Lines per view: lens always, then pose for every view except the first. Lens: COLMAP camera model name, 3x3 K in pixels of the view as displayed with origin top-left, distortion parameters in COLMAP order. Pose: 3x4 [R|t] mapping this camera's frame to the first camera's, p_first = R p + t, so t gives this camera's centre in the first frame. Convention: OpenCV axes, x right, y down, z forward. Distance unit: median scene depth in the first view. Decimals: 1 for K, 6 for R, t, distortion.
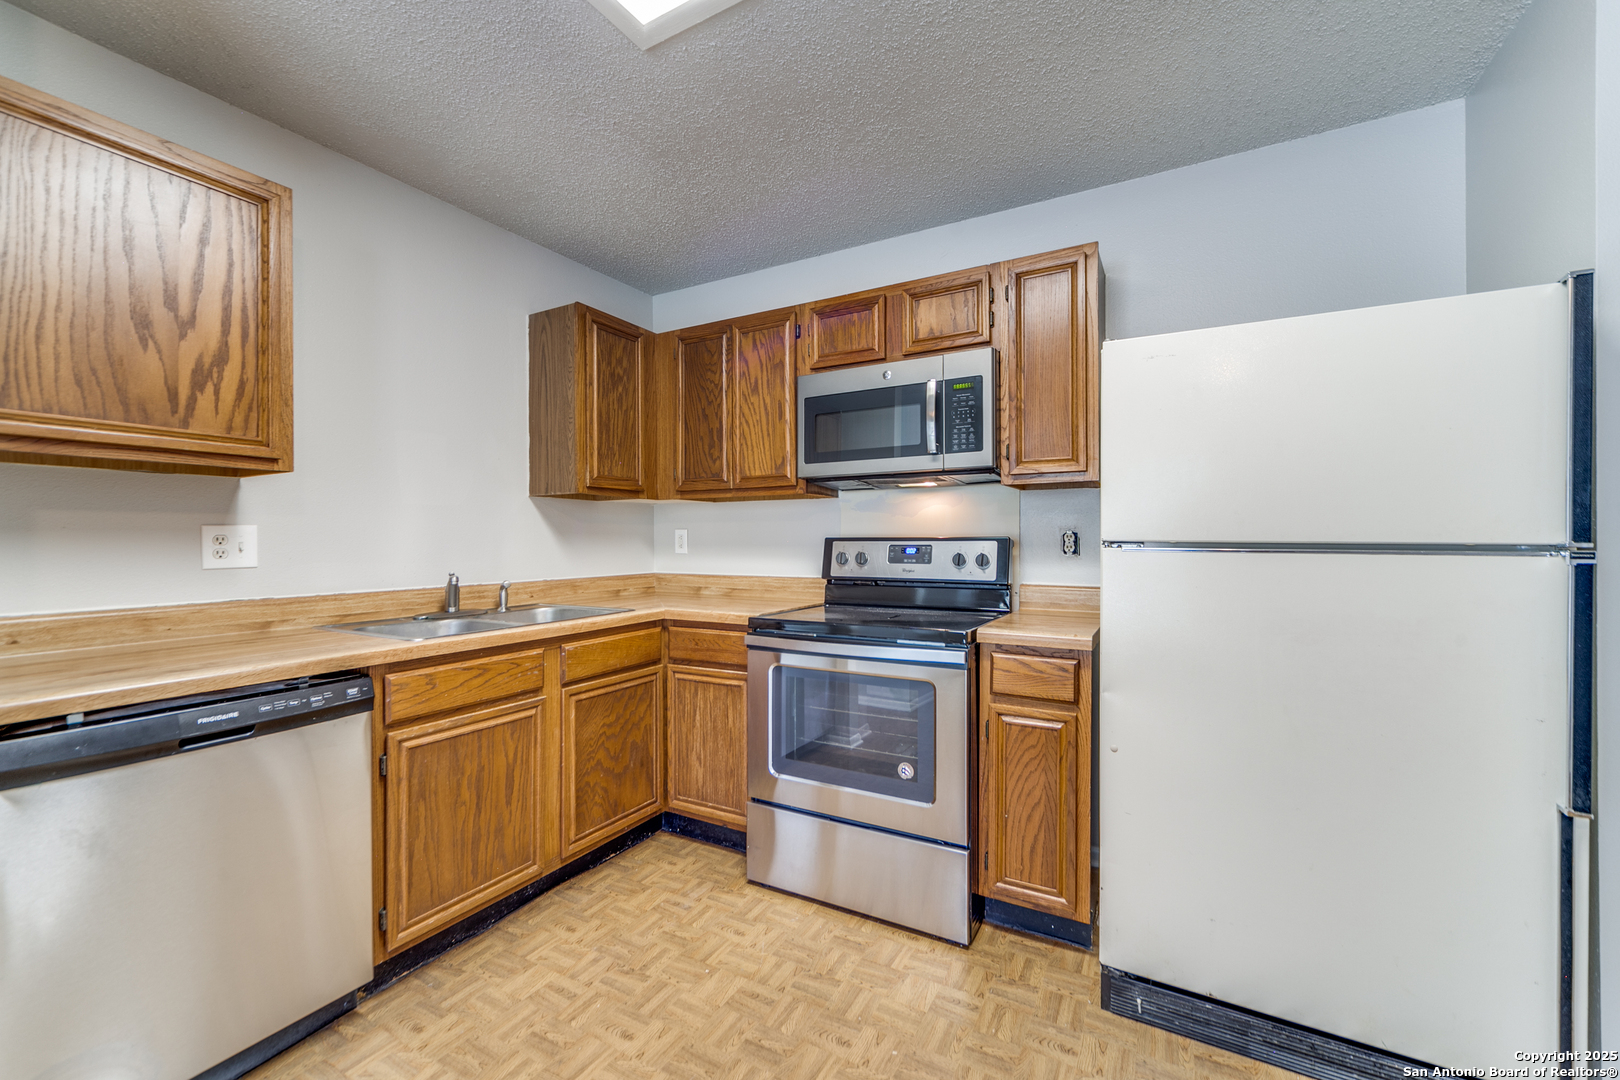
lens RADIAL K [[652.1, 0, 805.4], [0, 652.1, 538.5], [0, 0, 1]] dist [0.002397, 0.000667]
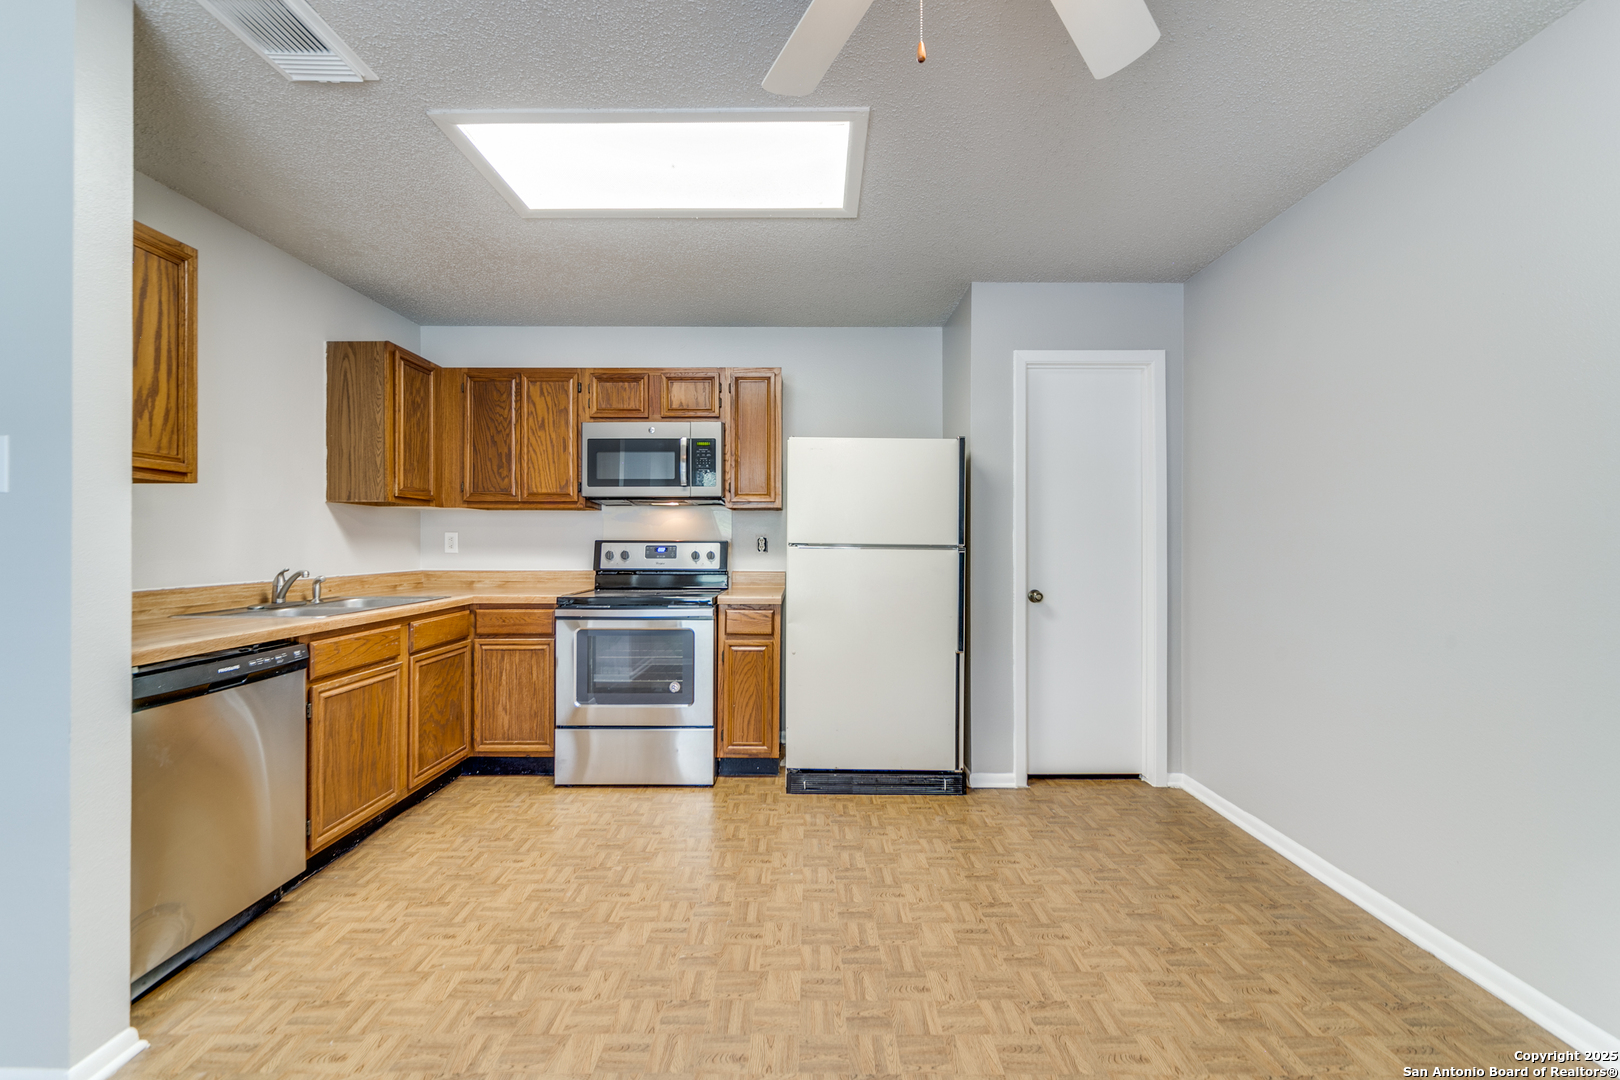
lens RADIAL K [[652.1, 0, 813.2], [0, 652.1, 550.6], [0, 0, 1]] dist [0.002397, 0.000667]
pose [[0.862933, -0.002523, 0.505311, -0.341605], [-0.004603, 0.999907, 0.012853, 0.001042], [-0.505297, -0.013417, 0.862841, -0.515894]]
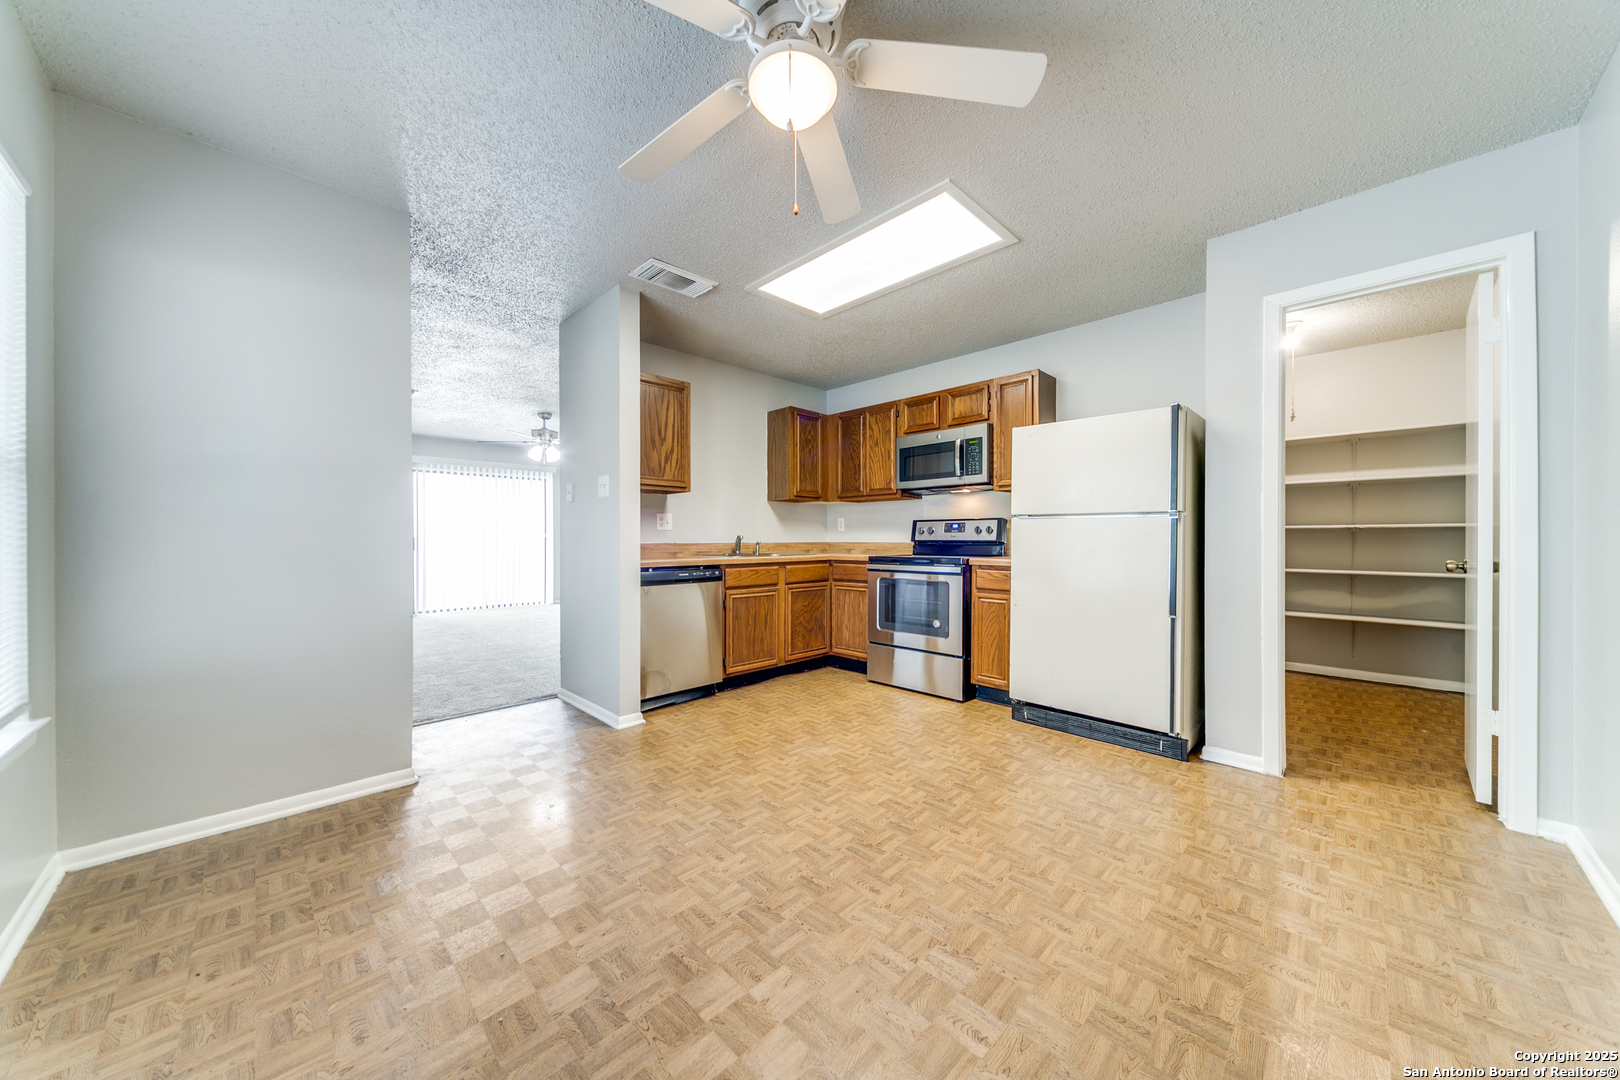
lens RADIAL K [[564.8, 0, 812.5], [0, 564.8, 556.1], [0, 0, 1]] dist [0.001545, -0.000181]
pose [[0.965056, 0.009374, -0.261878, 0.233104], [-0.001546, 0.999546, 0.030085, 0.070683], [0.262041, -0.028629, 0.964632, -0.875353]]
